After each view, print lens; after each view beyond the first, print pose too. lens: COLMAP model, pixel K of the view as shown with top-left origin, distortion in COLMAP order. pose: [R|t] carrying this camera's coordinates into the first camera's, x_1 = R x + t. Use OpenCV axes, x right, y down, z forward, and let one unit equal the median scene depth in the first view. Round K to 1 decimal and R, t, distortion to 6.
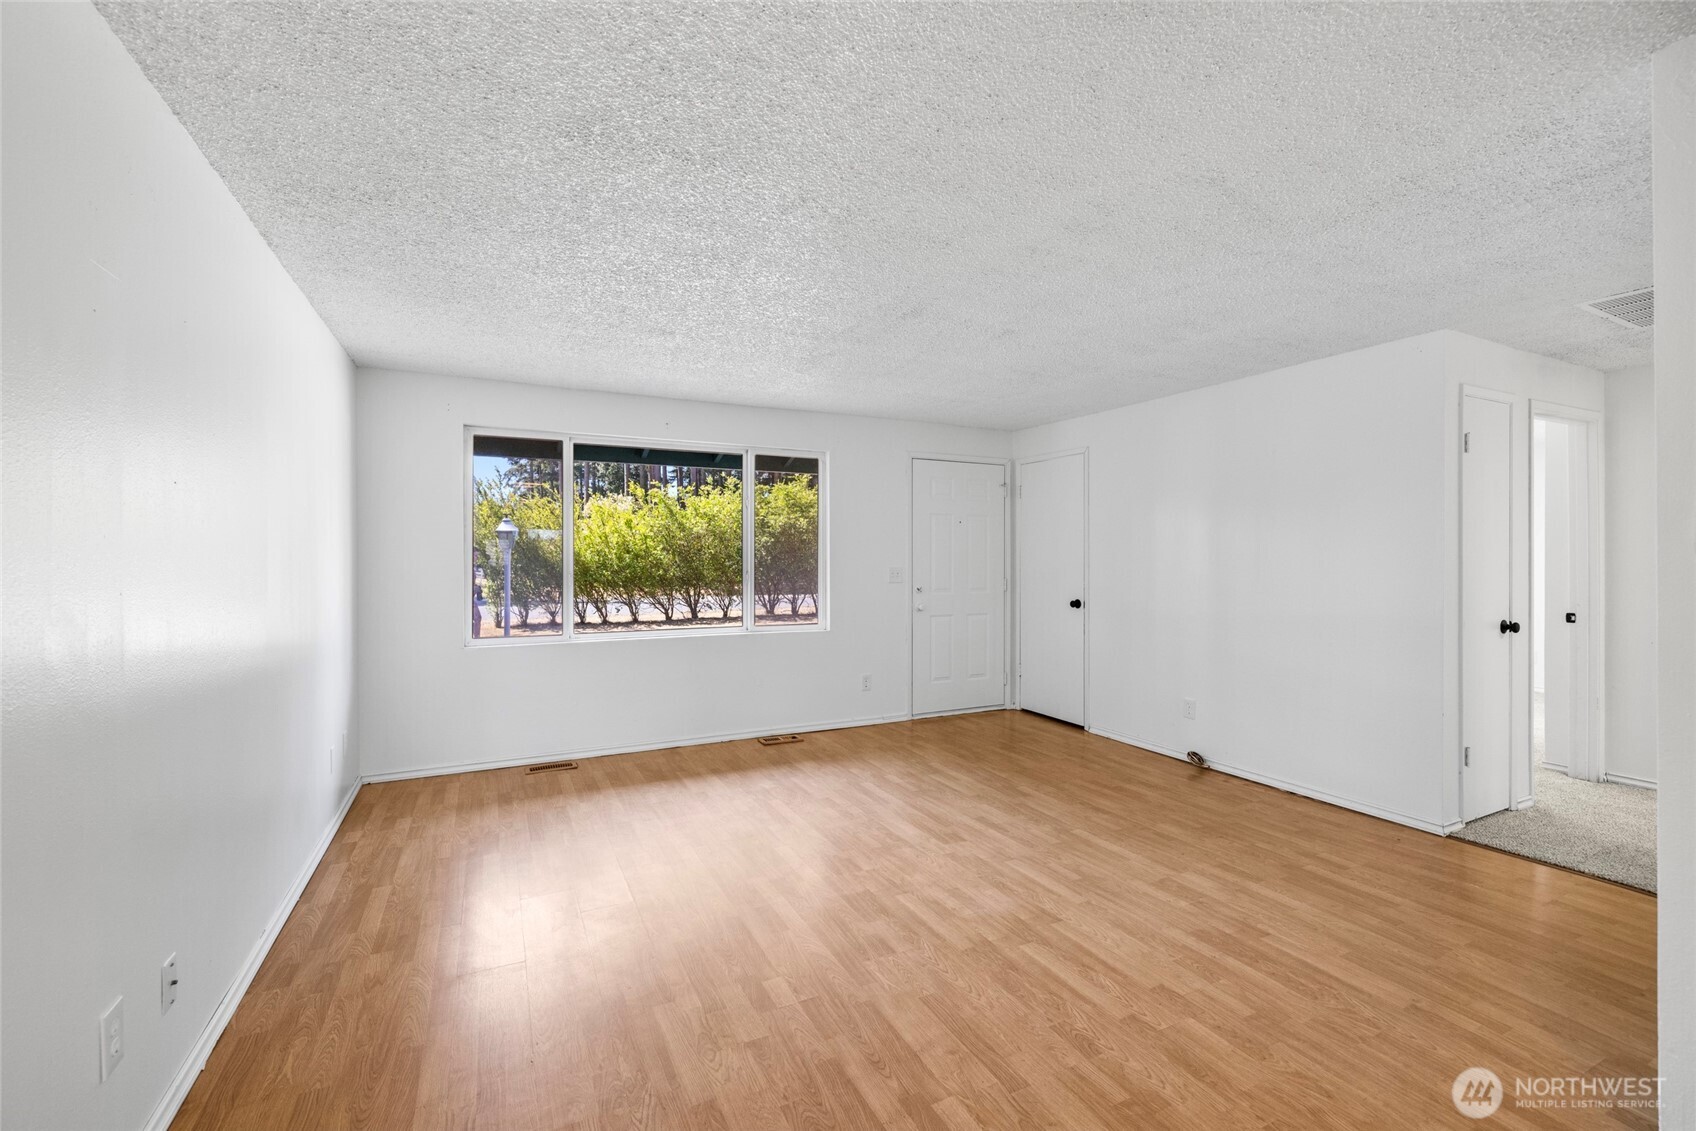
lens RADIAL K [[714.7, 0, 838.6], [0, 714.7, 546.1], [0, 0, 1]] dist [-0.001748, -0.000209]
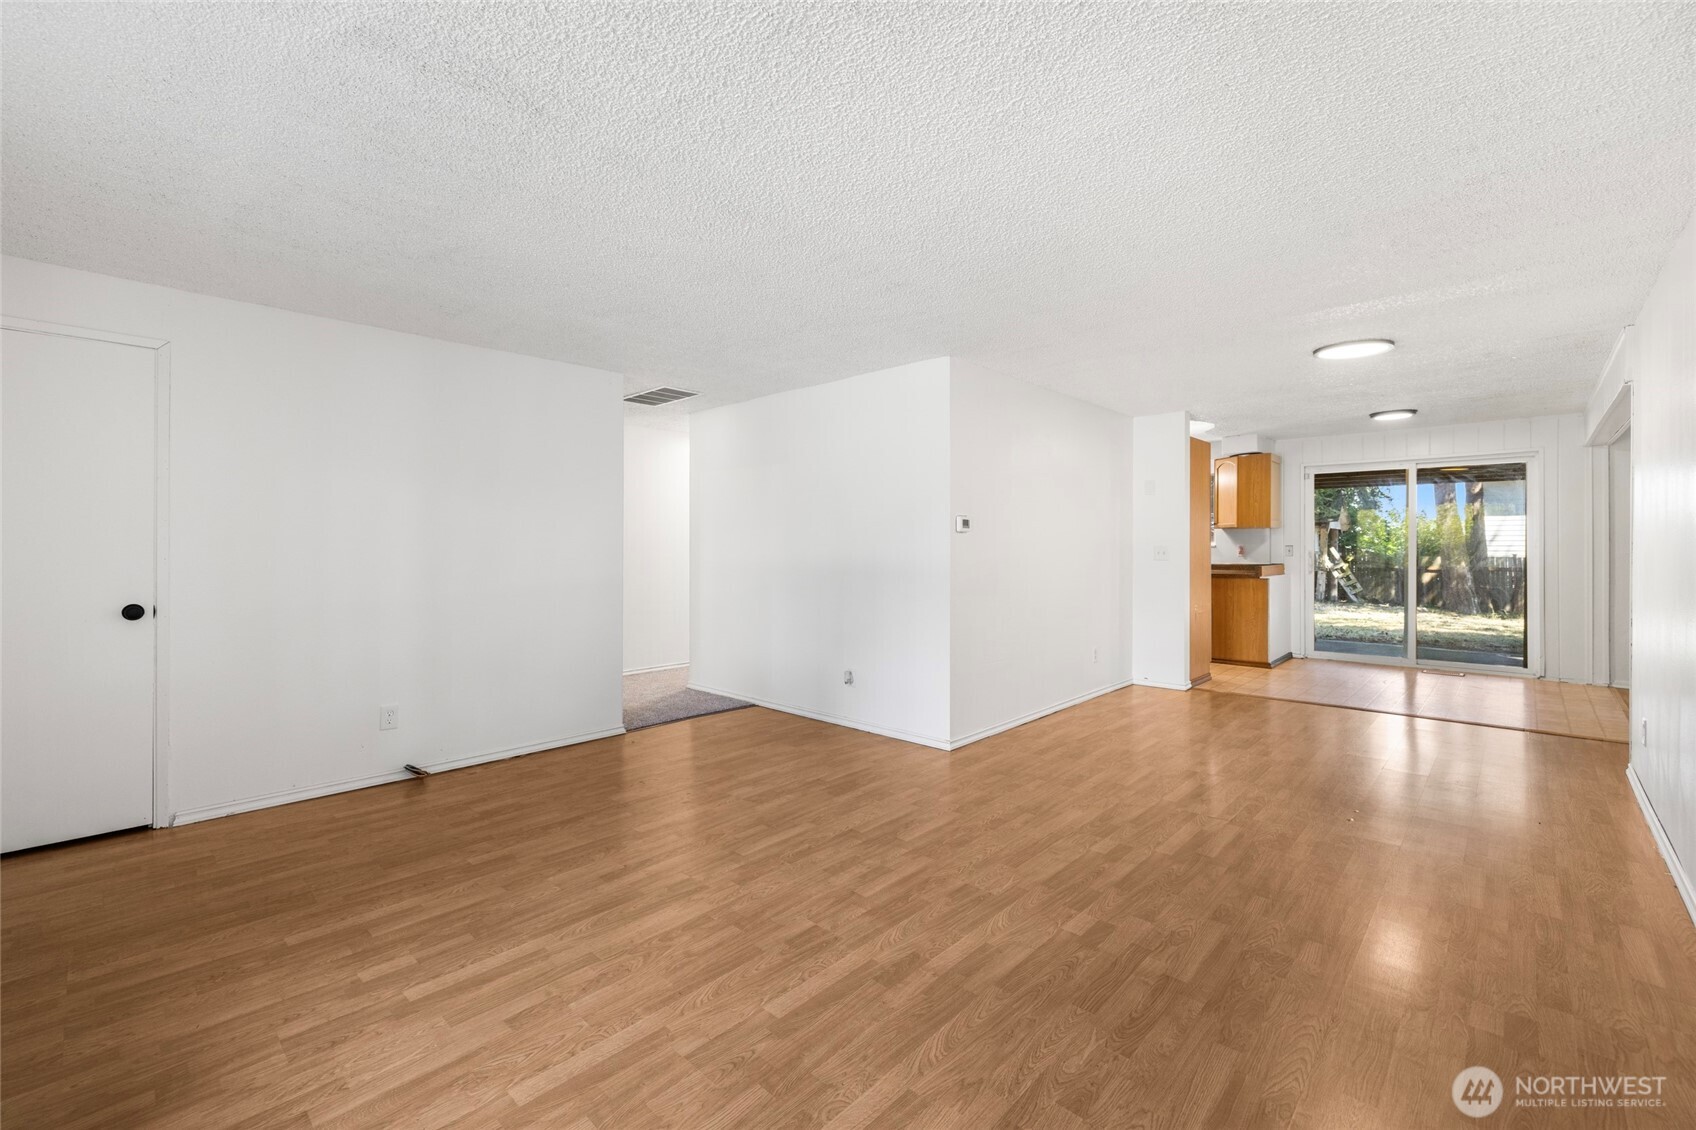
lens RADIAL K [[714.7, 0, 838.6], [0, 714.7, 545.6], [0, 0, 1]] dist [-0.001748, -0.000209]
pose [[-0.349486, 0.000382, 0.936942, -0.481310], [-0.014257, 0.999882, -0.005725, 0.030305], [-0.936833, -0.015359, -0.349439, 0.858600]]
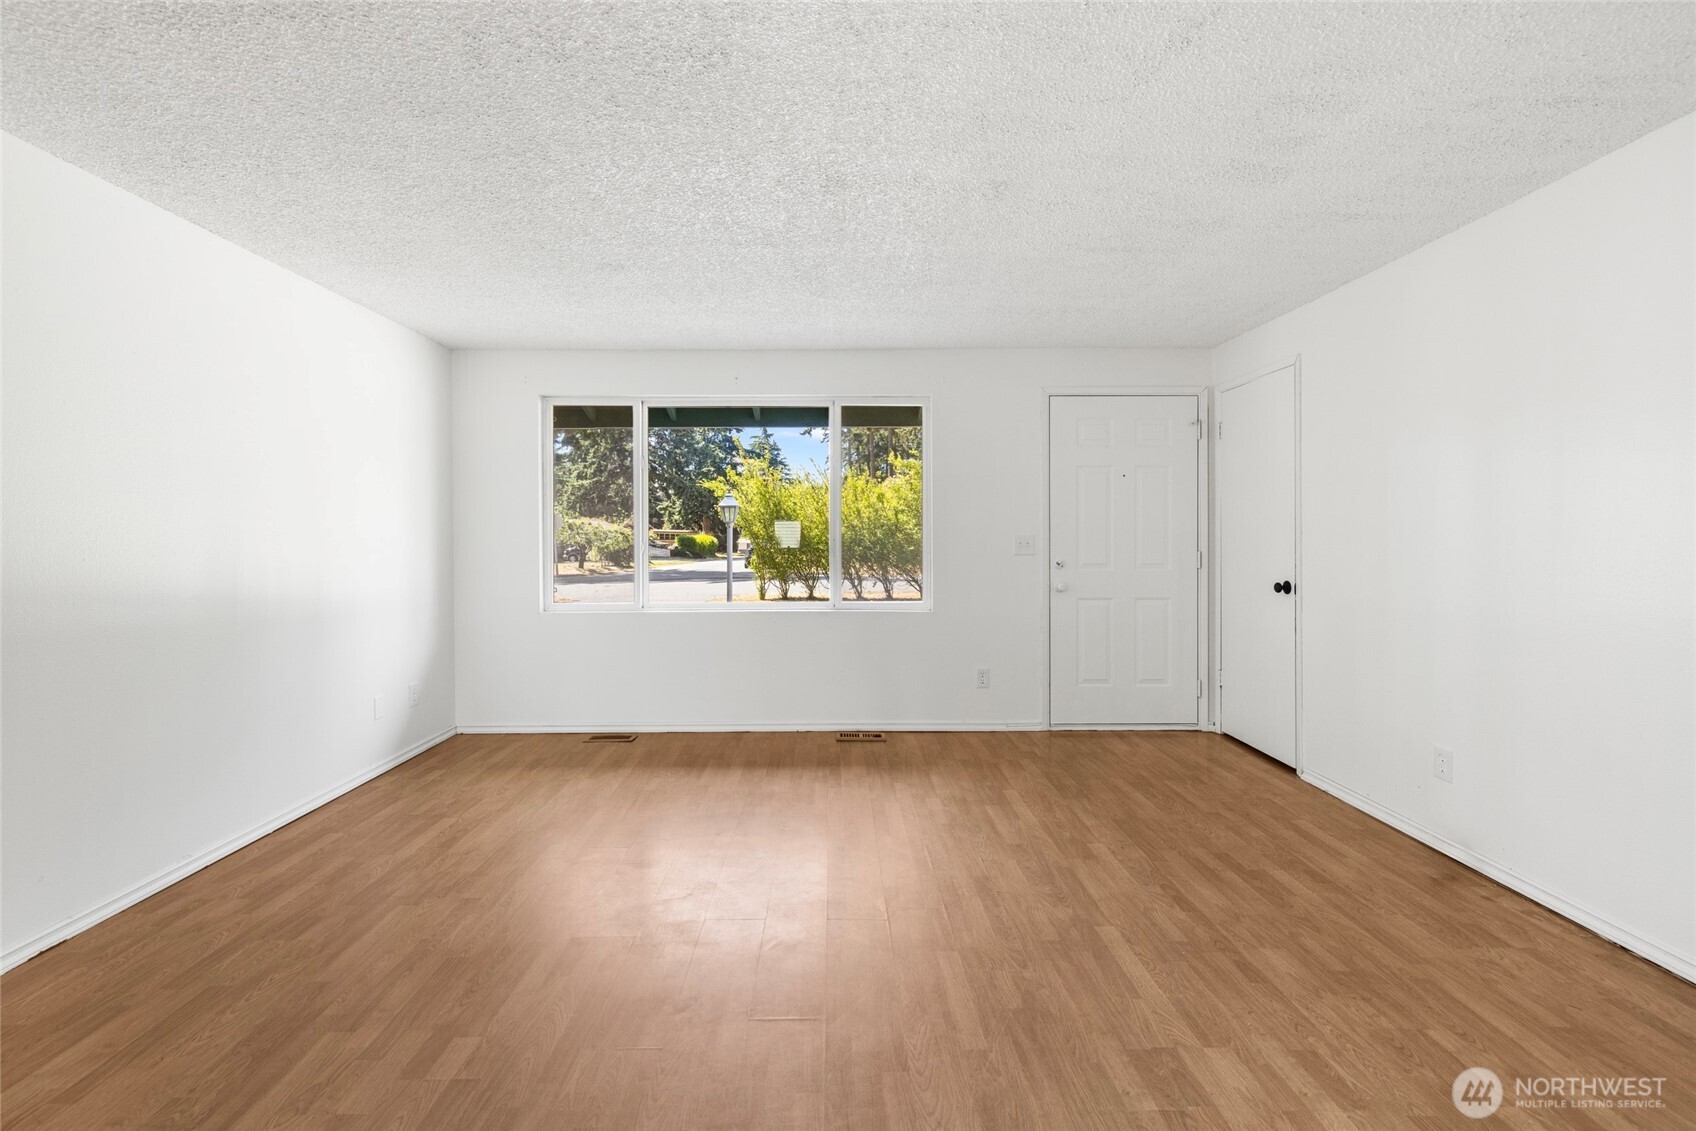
lens RADIAL K [[739.1, 0, 833.6], [0, 739.1, 529.6], [0, 0, 1]] dist [0.002504, 0.000244]
pose [[0.898609, -0.007732, -0.438682, 0.323756], [0.010596, 0.999936, 0.004082, 0.022815], [0.438623, -0.008316, 0.898633, 0.226598]]
